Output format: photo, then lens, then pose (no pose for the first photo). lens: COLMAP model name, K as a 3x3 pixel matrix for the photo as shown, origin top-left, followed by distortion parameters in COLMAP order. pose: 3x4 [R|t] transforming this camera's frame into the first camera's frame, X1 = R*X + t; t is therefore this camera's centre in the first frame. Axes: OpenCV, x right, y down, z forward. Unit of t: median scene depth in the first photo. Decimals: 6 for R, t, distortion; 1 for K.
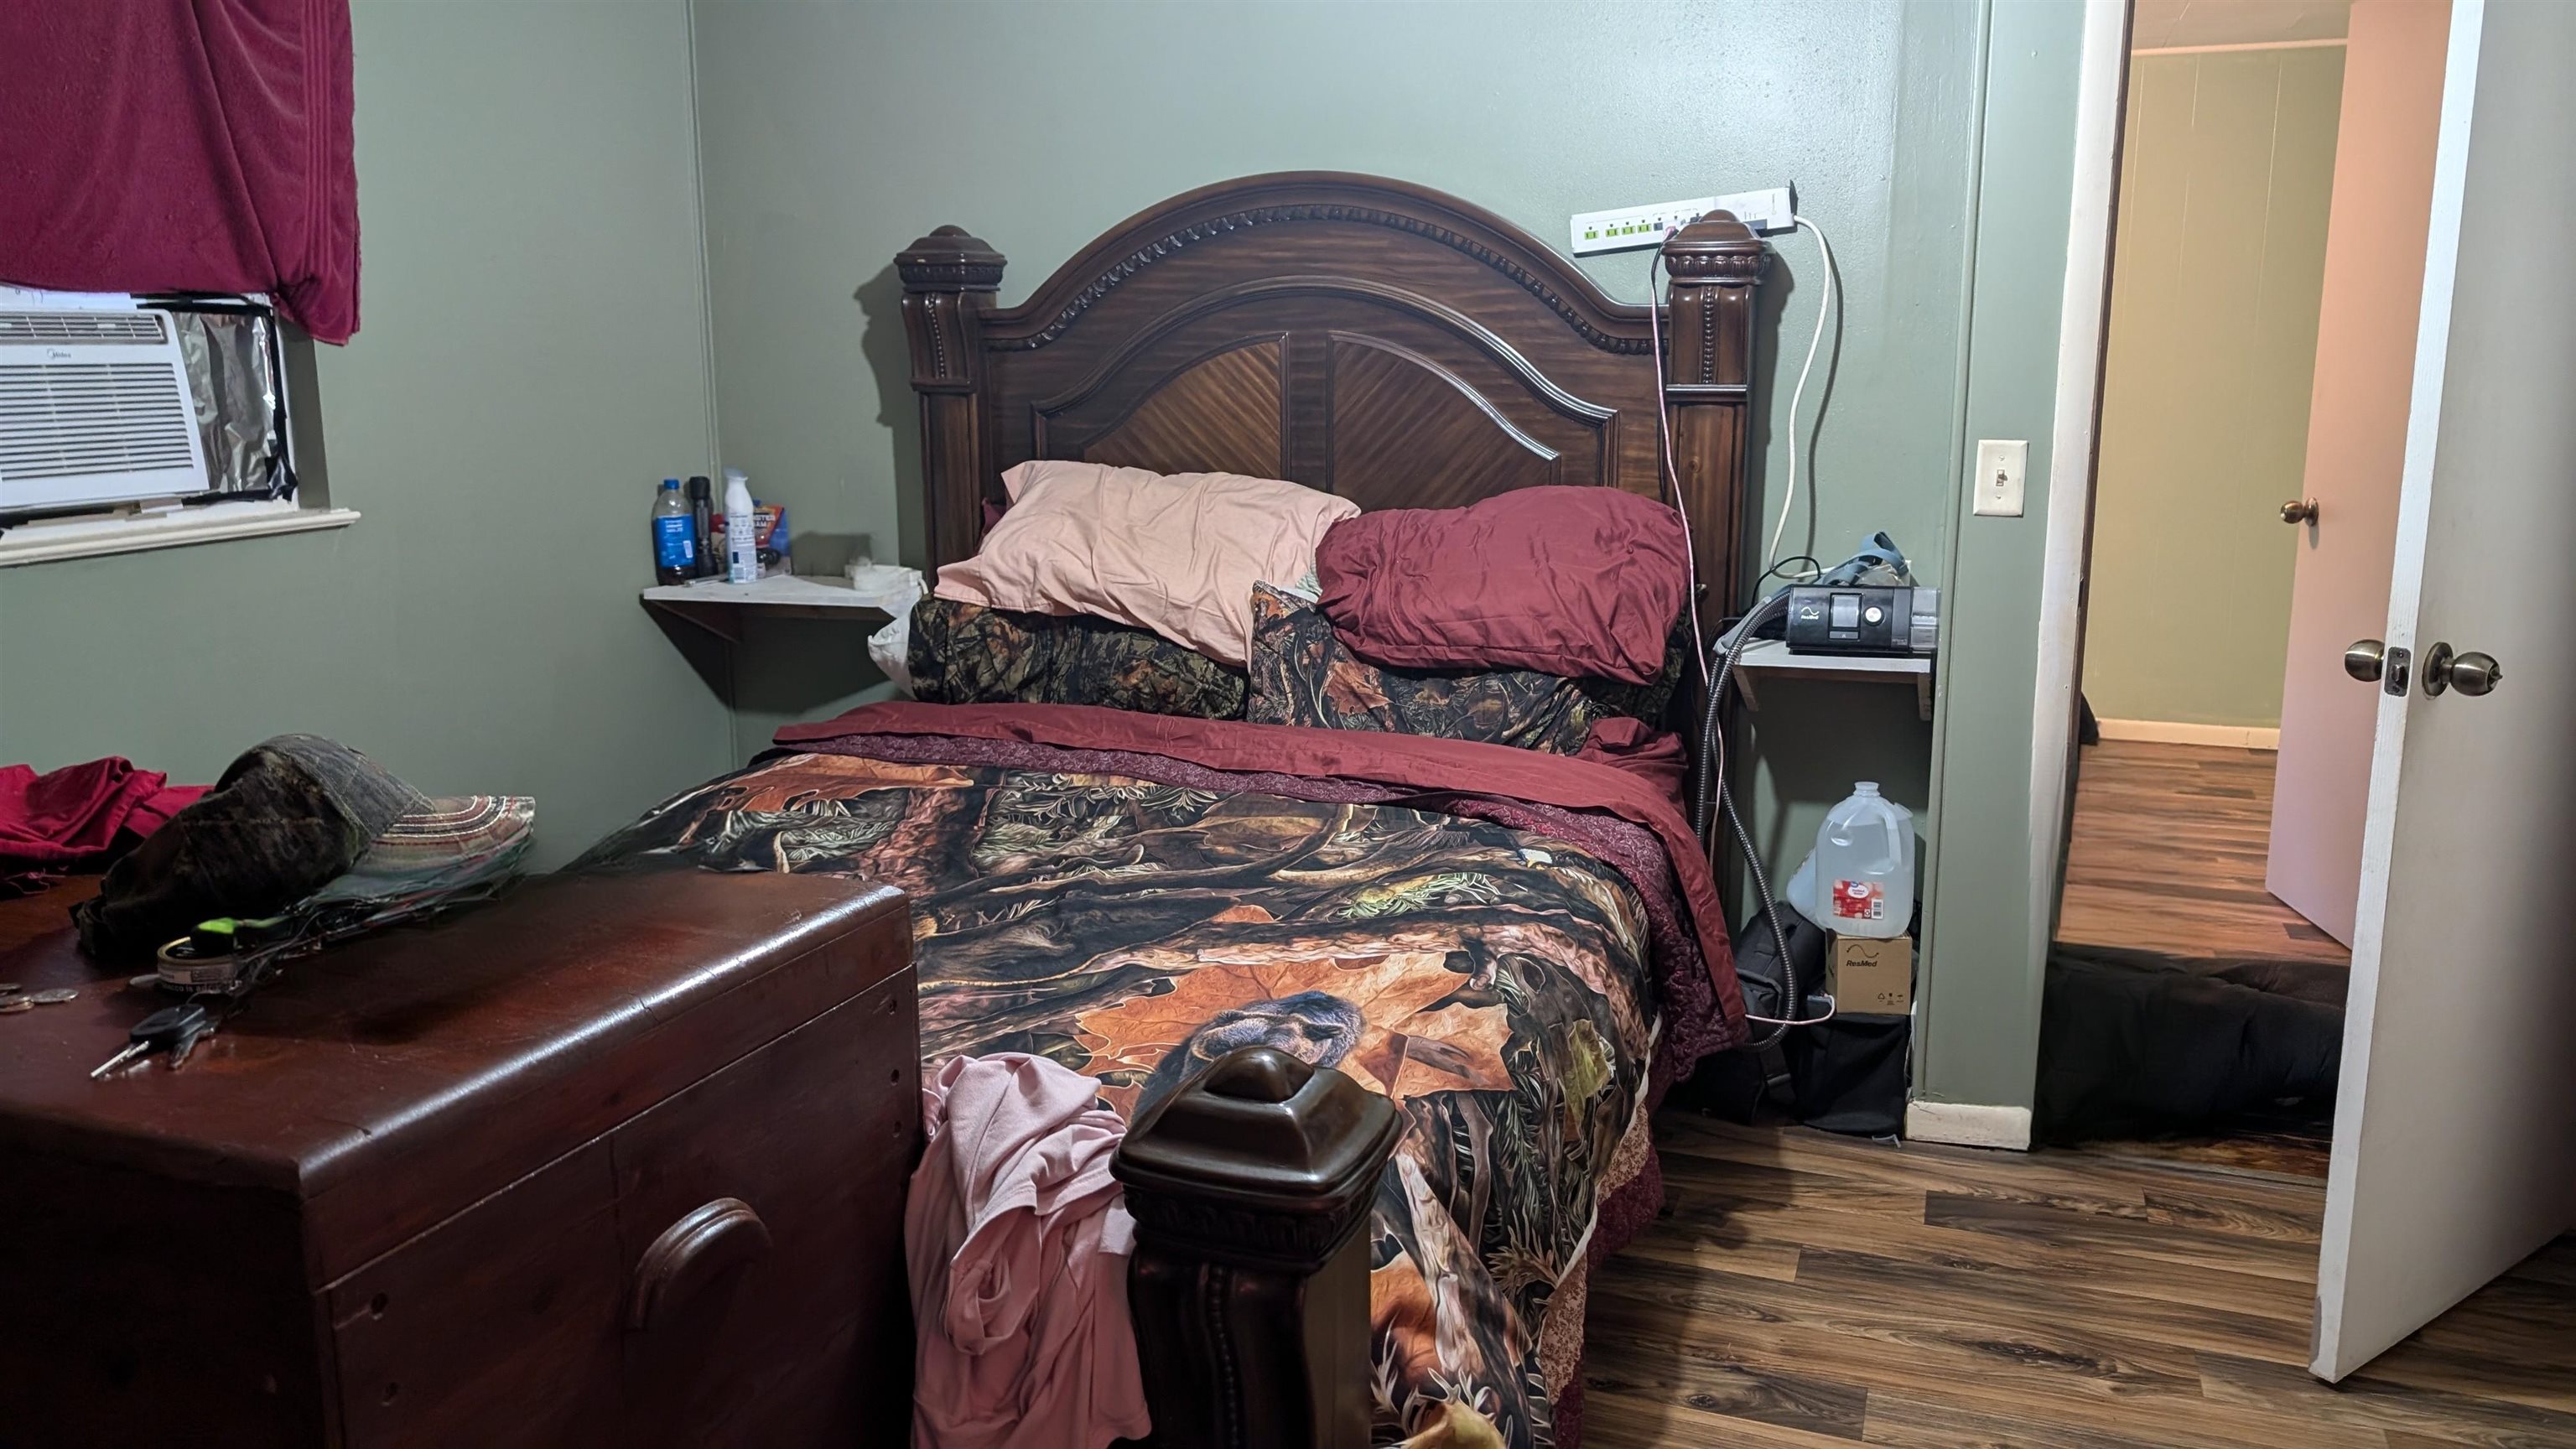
lens RADIAL K [[1871.1, 0, 1293.4], [0, 1871.1, 739.5], [0, 0, 1]] dist [0.020138, -0.017860]
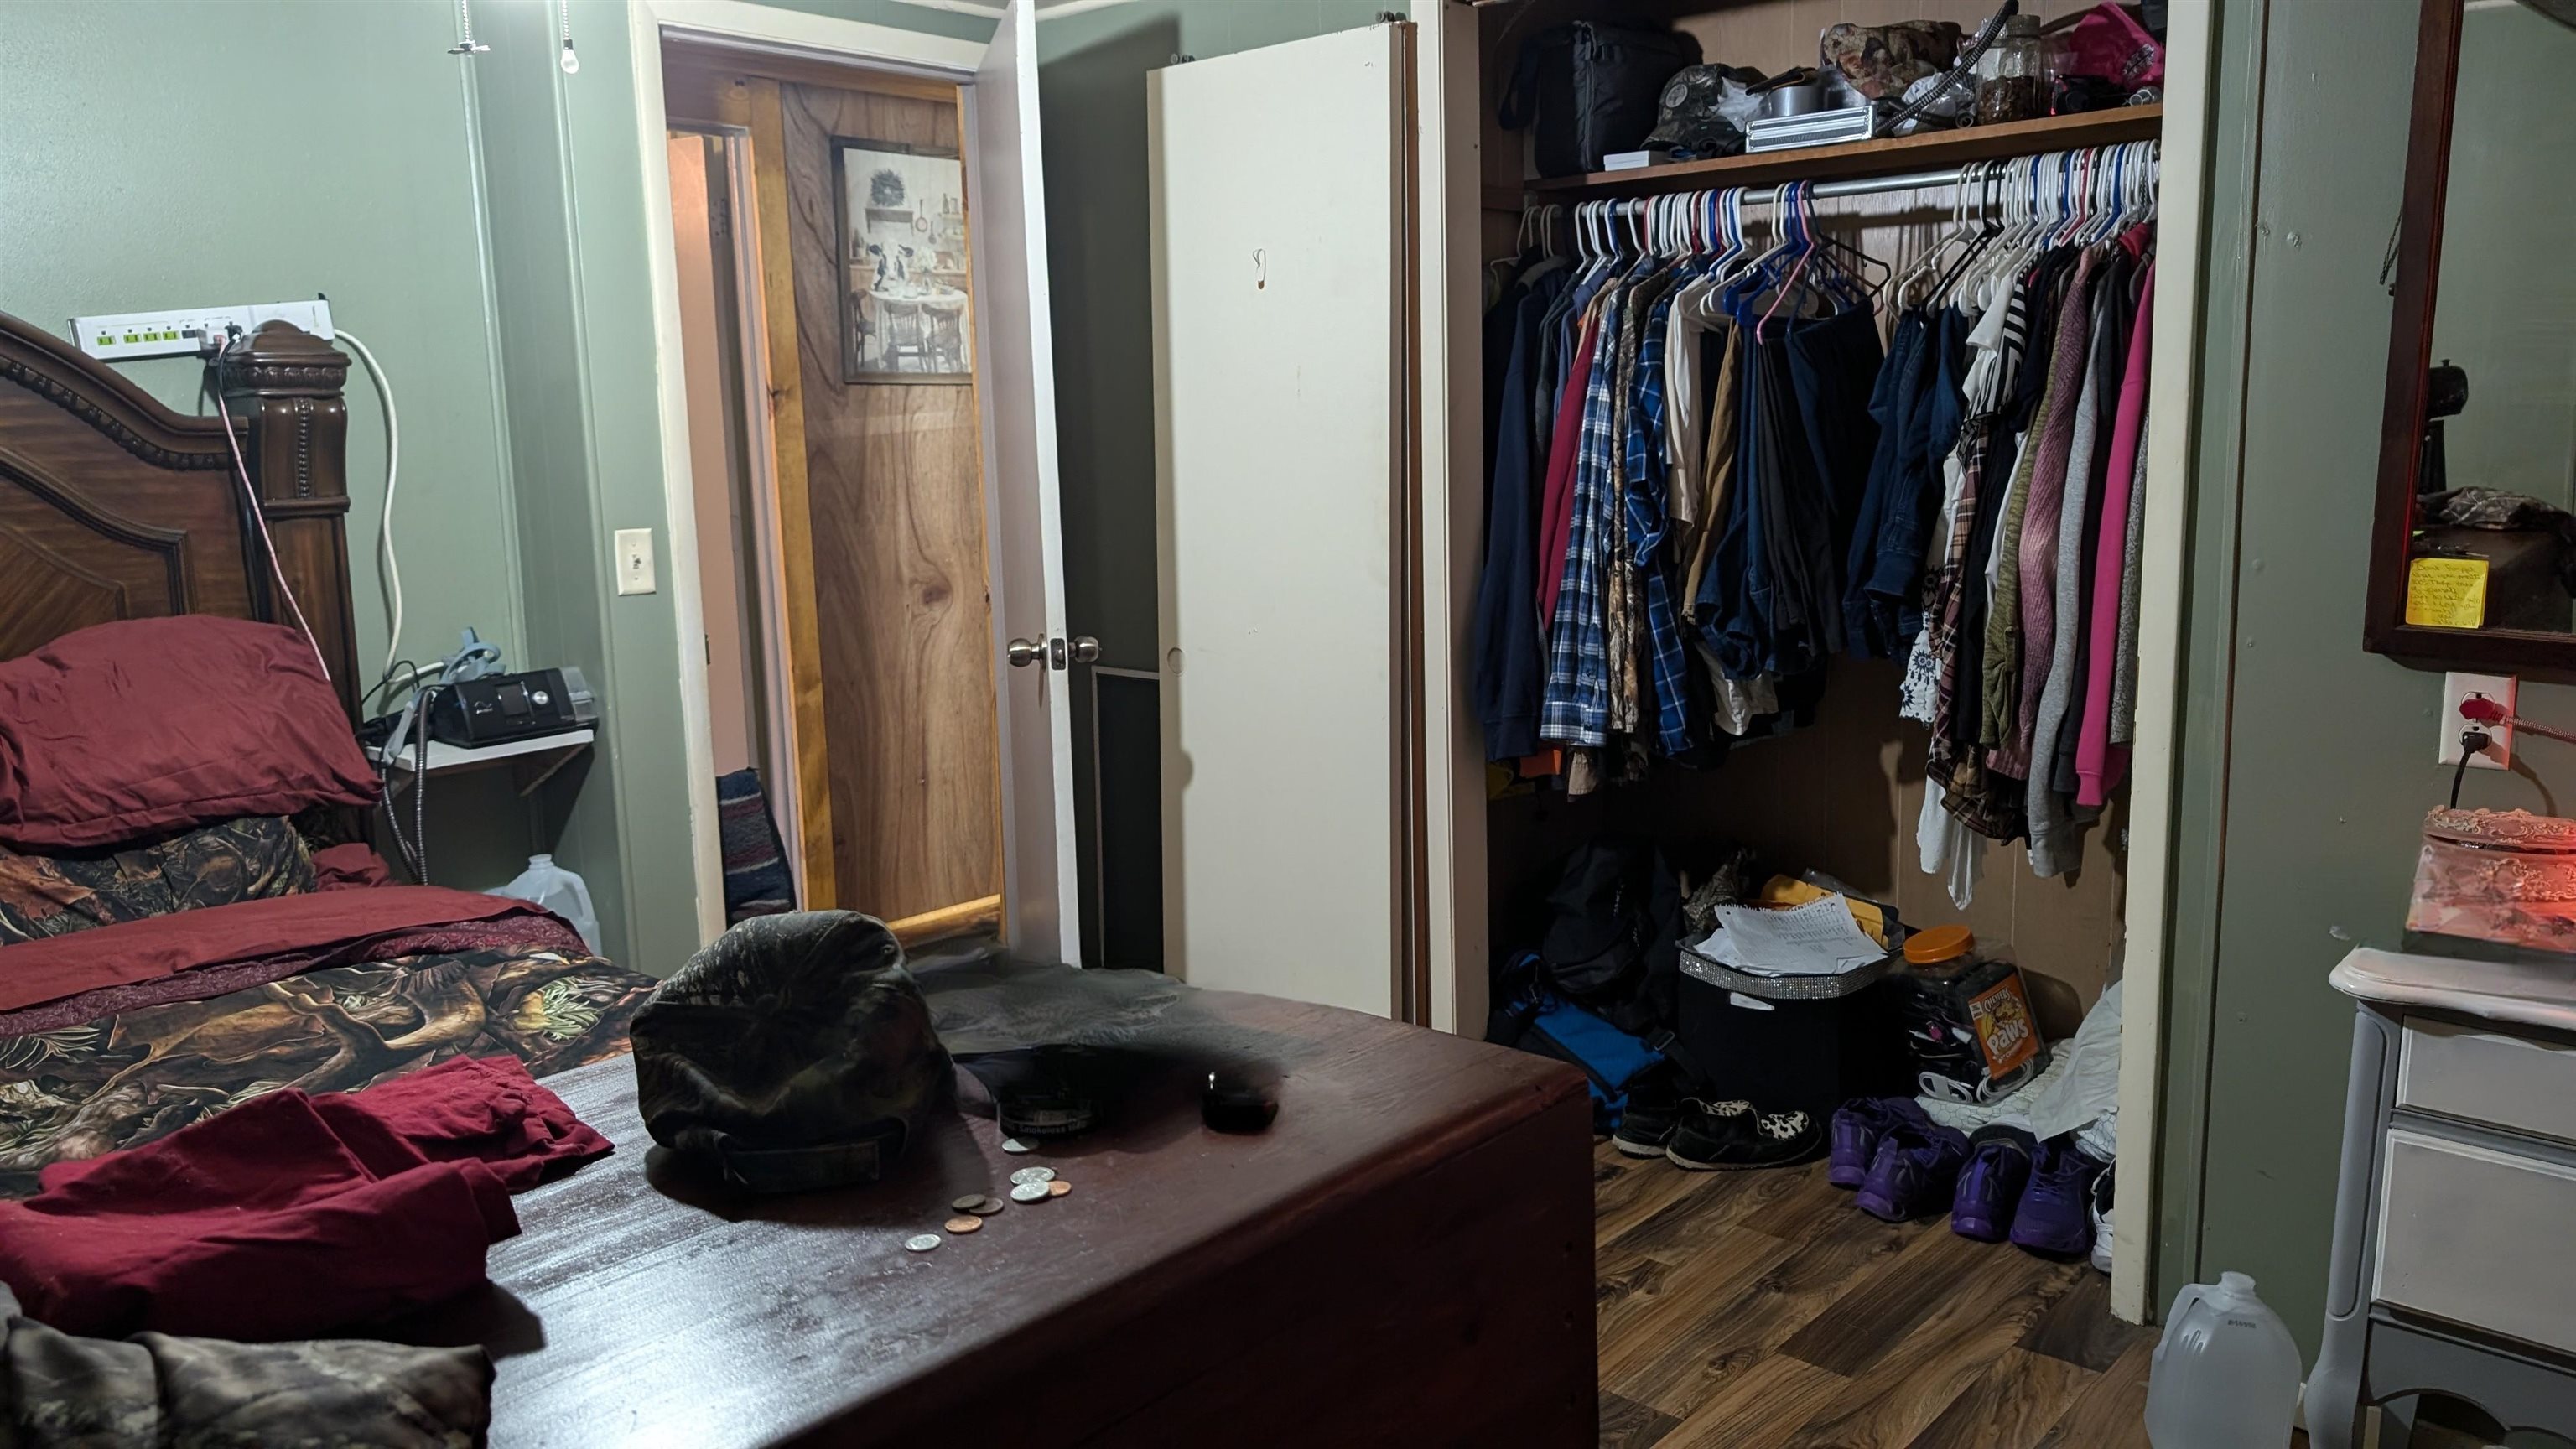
lens RADIAL K [[1871.1, 0, 1286.9], [0, 1871.1, 719.3], [0, 0, 1]] dist [0.020138, -0.017860]
pose [[0.363489, -0.156180, 0.918413, -0.516479], [0.214683, 0.973356, 0.080556, -0.047730], [-0.906525, 0.167886, 0.387334, 0.184696]]
